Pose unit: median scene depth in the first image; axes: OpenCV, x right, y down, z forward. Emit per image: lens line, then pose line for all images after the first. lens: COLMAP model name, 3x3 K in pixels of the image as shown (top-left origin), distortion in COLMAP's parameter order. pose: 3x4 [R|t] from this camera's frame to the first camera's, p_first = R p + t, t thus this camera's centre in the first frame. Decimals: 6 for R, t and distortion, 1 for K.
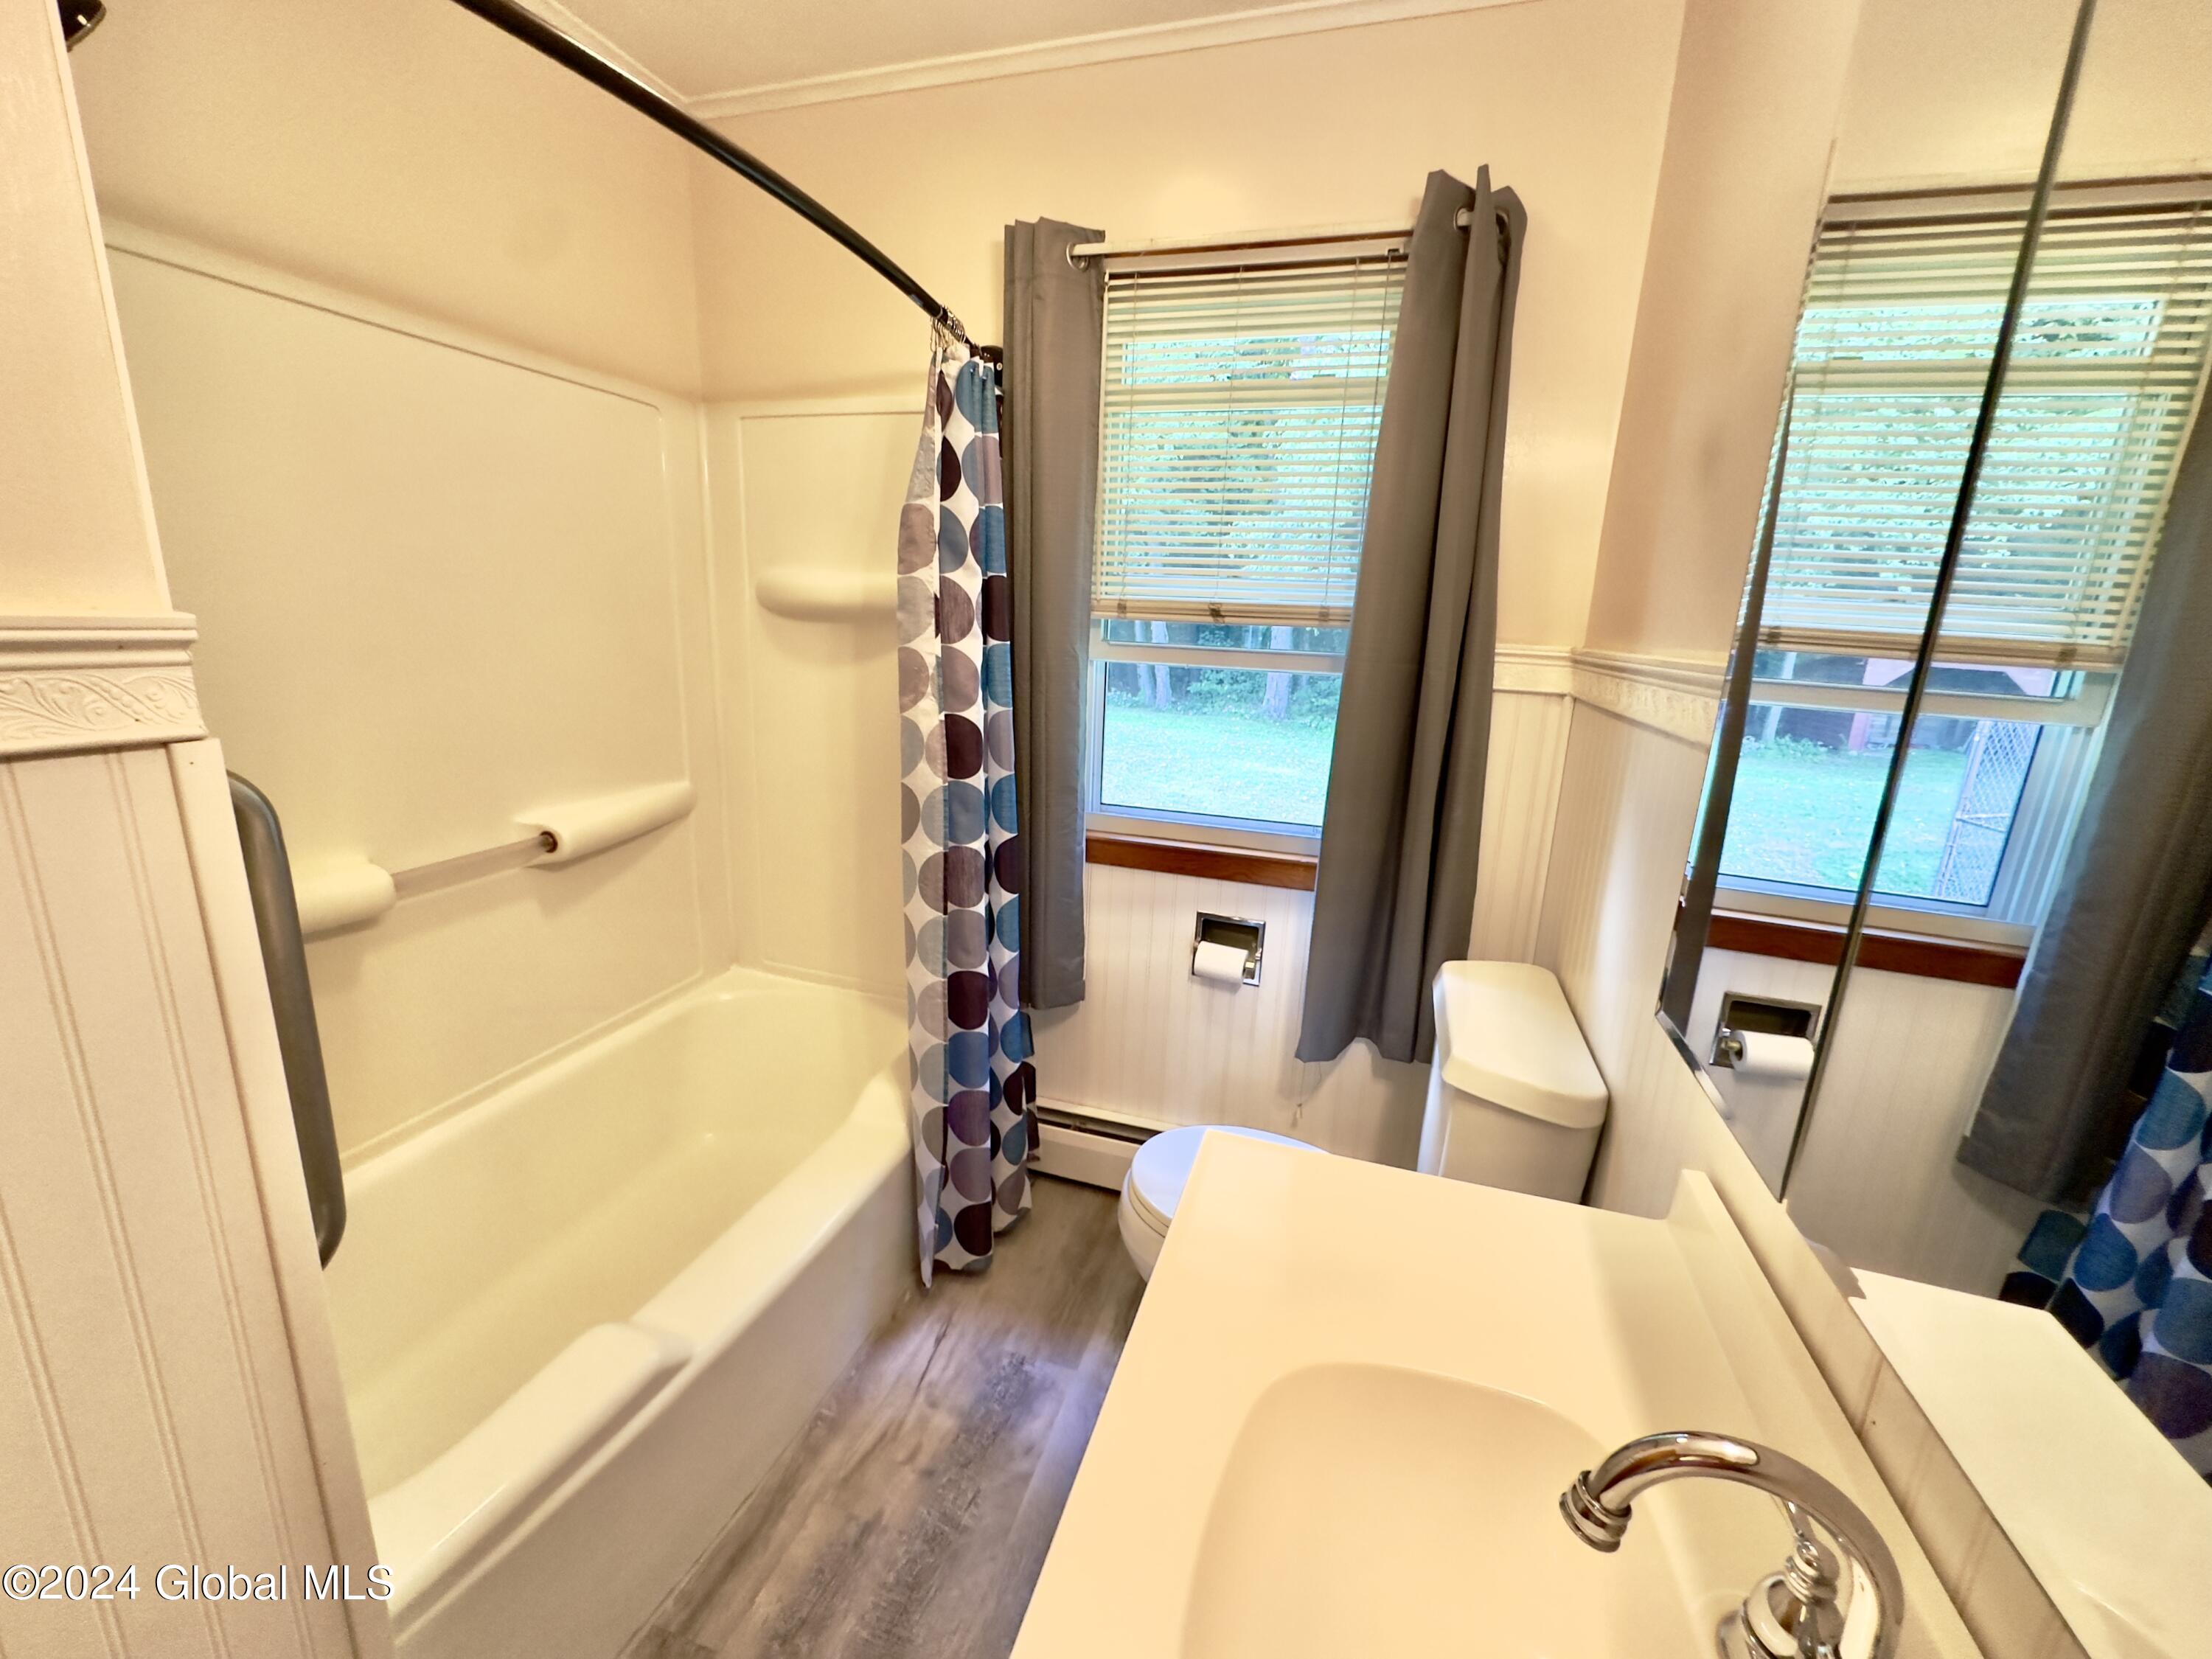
lens RADIAL K [[883.0, 0, 1108.9], [0, 883.0, 828.7], [0, 0, 1]] dist [0.001509, 0.000542]
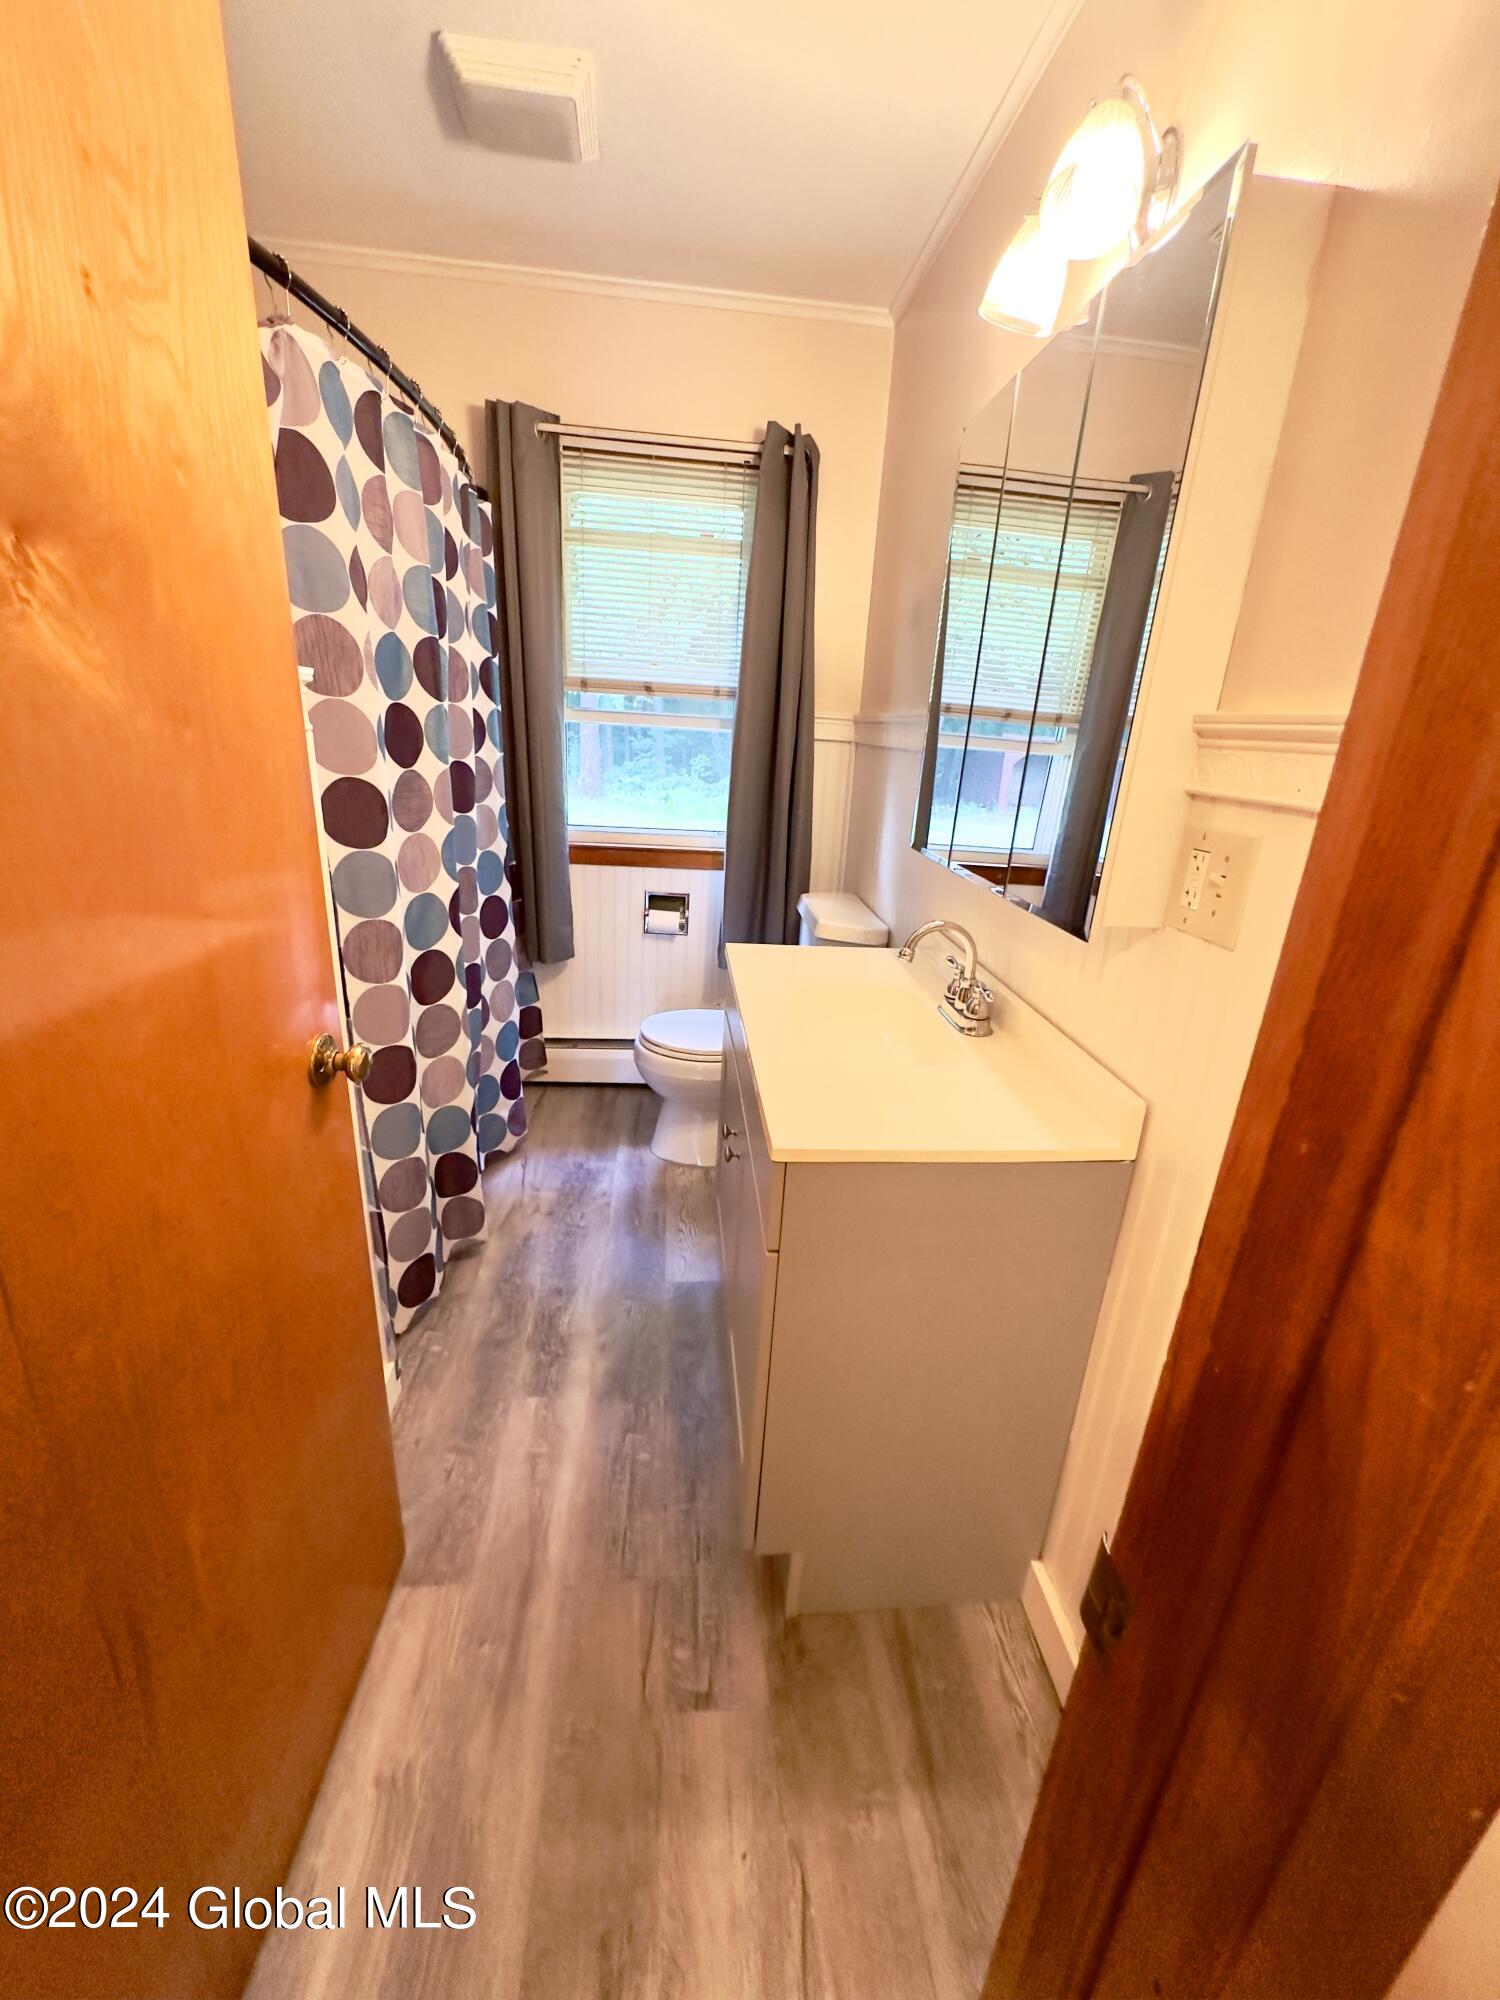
lens RADIAL K [[798.4, 0, 752.2], [0, 798.4, 1000.8], [0, 0, 1]] dist [0.001509, 0.000542]
pose [[0.922425, -0.120417, 0.366921, -0.312091], [0.071749, 0.987038, 0.143552, 0.115535], [-0.379451, -0.106090, 0.919109, -0.443932]]
